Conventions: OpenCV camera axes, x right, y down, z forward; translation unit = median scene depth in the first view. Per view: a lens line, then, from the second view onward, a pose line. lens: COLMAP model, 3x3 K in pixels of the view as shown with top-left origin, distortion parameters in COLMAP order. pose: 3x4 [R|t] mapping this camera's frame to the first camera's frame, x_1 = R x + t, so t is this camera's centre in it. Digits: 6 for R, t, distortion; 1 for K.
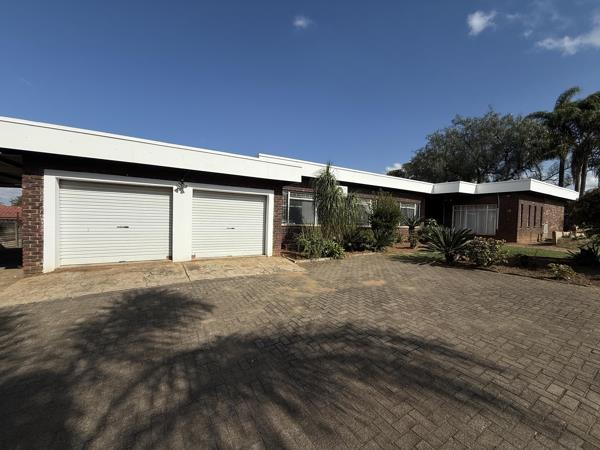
lens RADIAL K [[241.6, 0, 301.2], [0, 241.6, 226.6], [0, 0, 1]] dist [-0.001137, -0.000397]
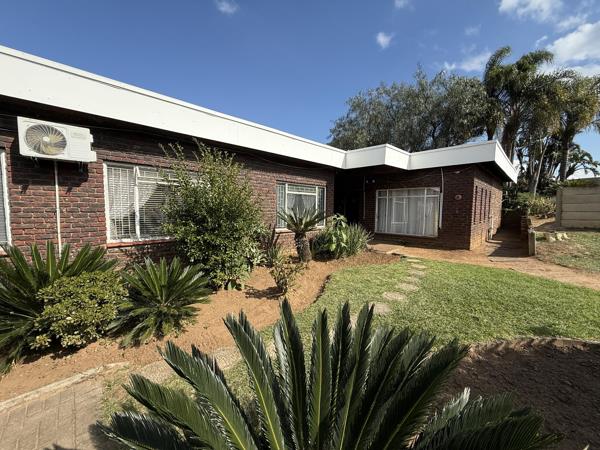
lens RADIAL K [[259.5, 0, 300.2], [0, 259.5, 226.3], [0, 0, 1]] dist [-0.001544, -0.000197]
pose [[0.965671, -0.039164, 0.256800, 0.272926], [0.028352, 0.998554, 0.045674, -0.030044], [-0.258217, -0.036825, 0.965385, 0.417143]]
